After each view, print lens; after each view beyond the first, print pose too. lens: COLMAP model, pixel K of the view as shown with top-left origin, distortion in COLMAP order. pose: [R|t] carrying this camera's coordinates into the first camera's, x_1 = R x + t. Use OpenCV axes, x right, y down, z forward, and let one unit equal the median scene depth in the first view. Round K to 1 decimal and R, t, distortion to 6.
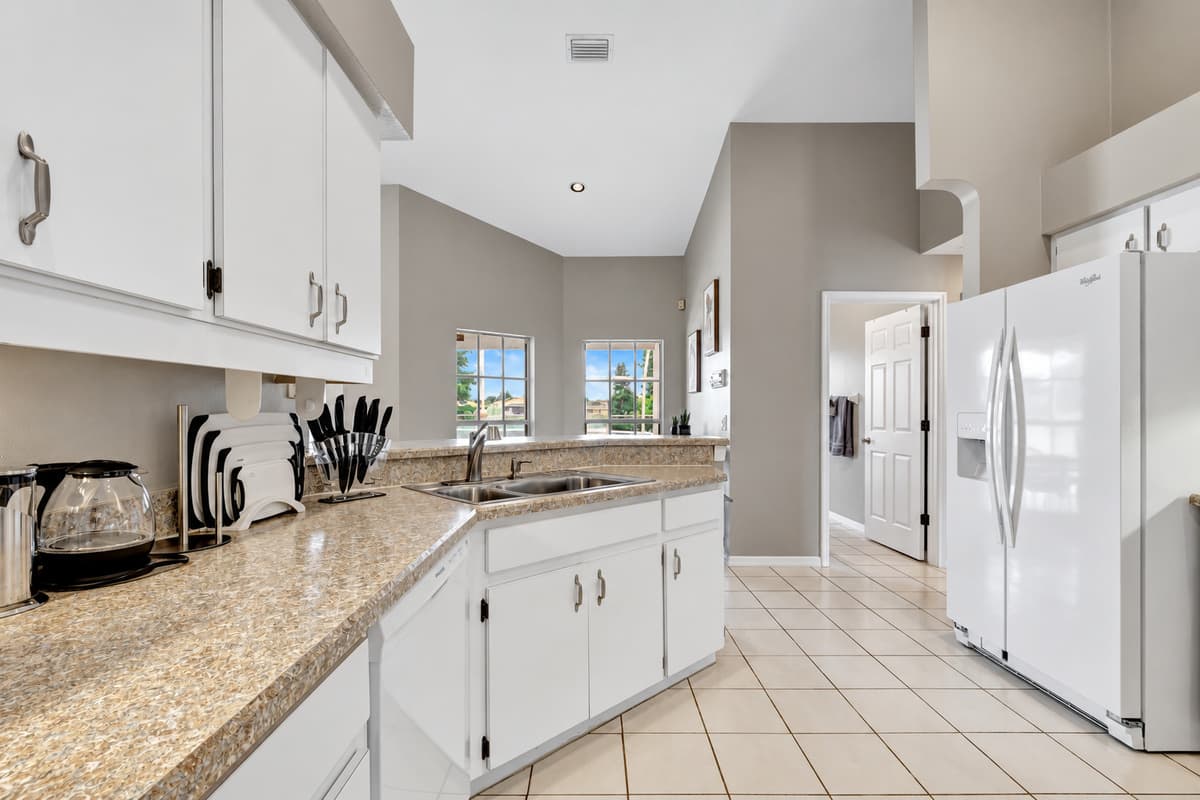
lens RADIAL K [[533.3, 0, 592.5], [0, 533.3, 411.8], [0, 0, 1]] dist [-0.000556, -0.000122]
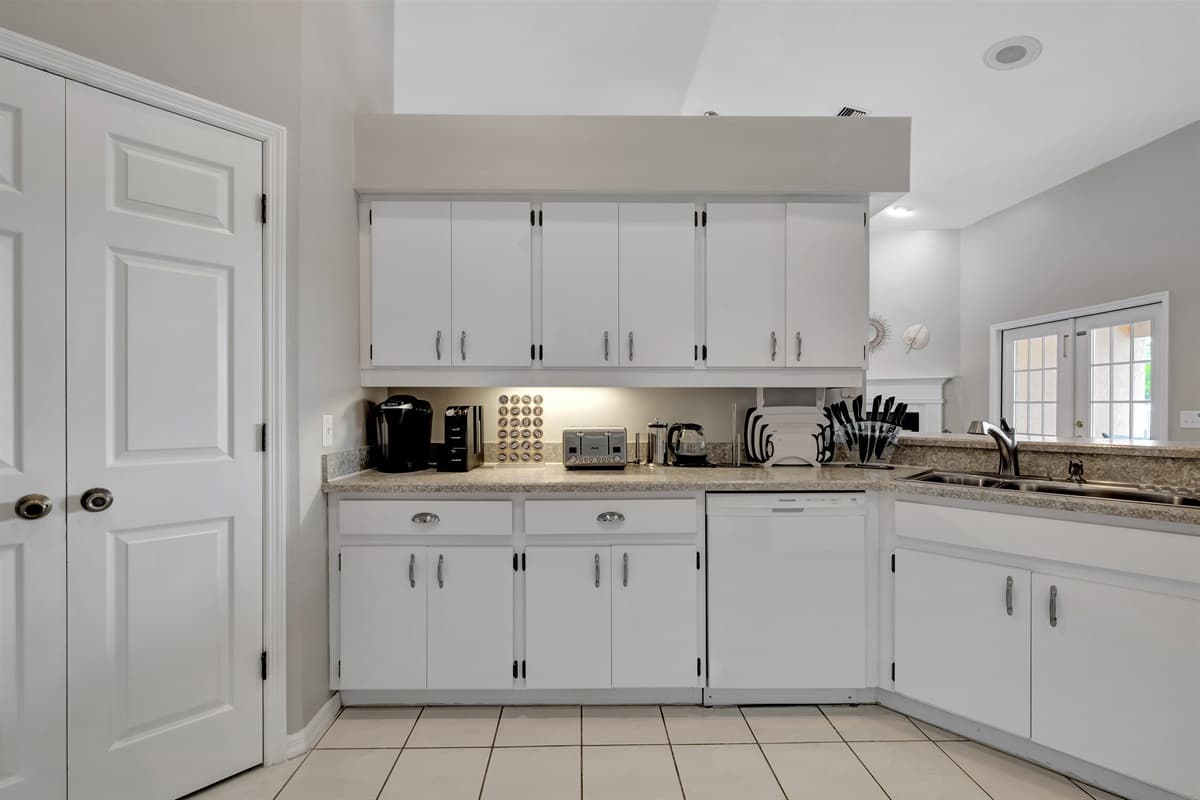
lens RADIAL K [[529.3, 0, 592.3], [0, 529.3, 405.9], [0, 0, 1]] dist [-0.000545, 0.000068]
pose [[0.019900, 0.003978, -0.999794, 0.988582], [-0.004515, 0.999982, 0.003889, -0.004275], [0.999792, 0.004436, 0.019918, 0.244282]]
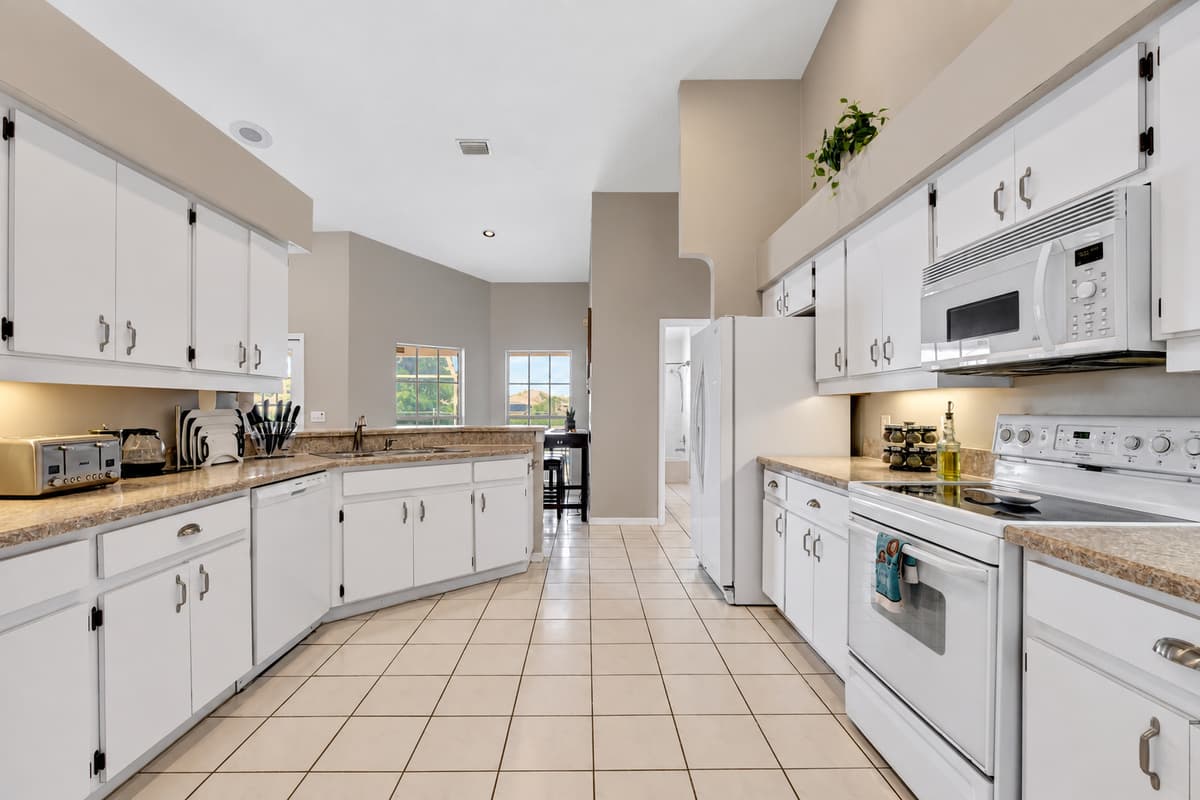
lens RADIAL K [[529.3, 0, 592.3], [0, 529.3, 405.9], [0, 0, 1]] dist [-0.000545, 0.000068]
pose [[0.999937, 0.000711, 0.011202, 0.612957], [-0.000629, 0.999973, -0.007327, 0.002432], [-0.011207, 0.007320, 0.999910, -0.804010]]
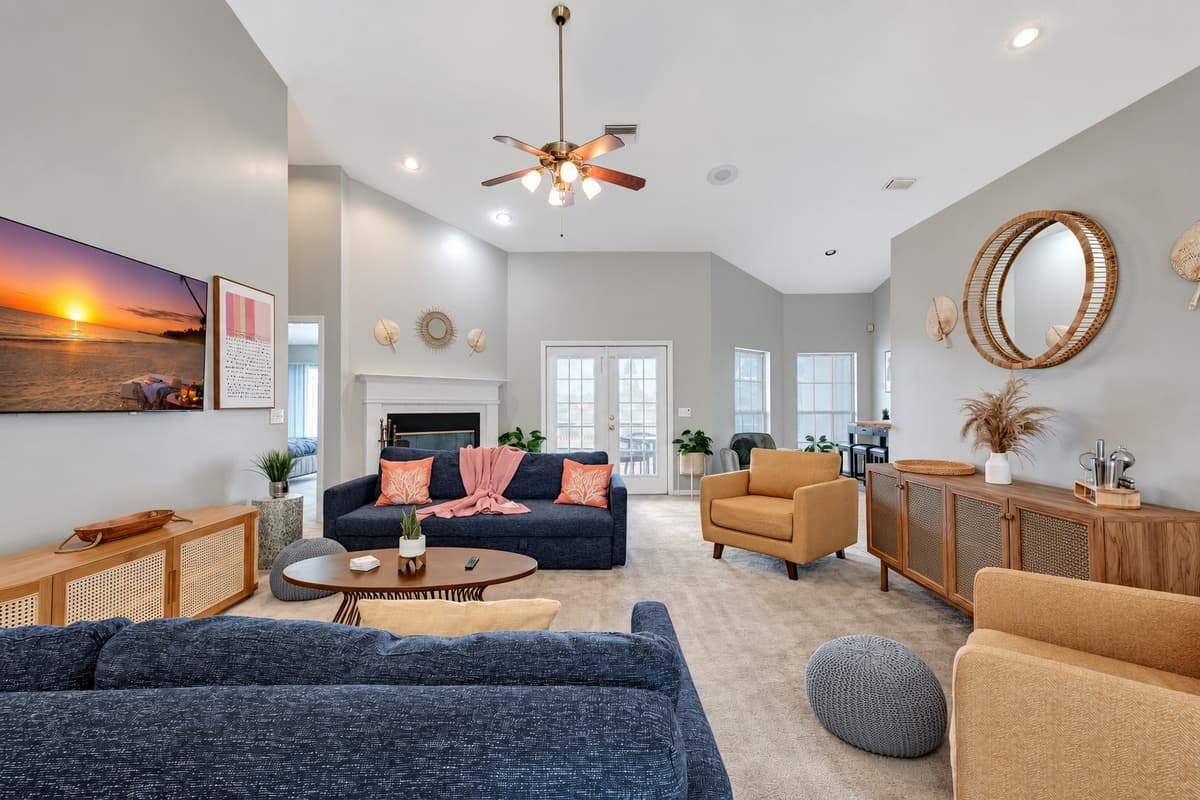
lens RADIAL K [[538.8, 0, 595.8], [0, 538.8, 403.2], [0, 0, 1]] dist [-0.001858, -0.000346]
pose [[0.999987, -0.003968, -0.003305, -1.953431], [0.003933, 0.999938, -0.010444, 0.022210], [0.003346, 0.010430, 0.999940, -1.443279]]
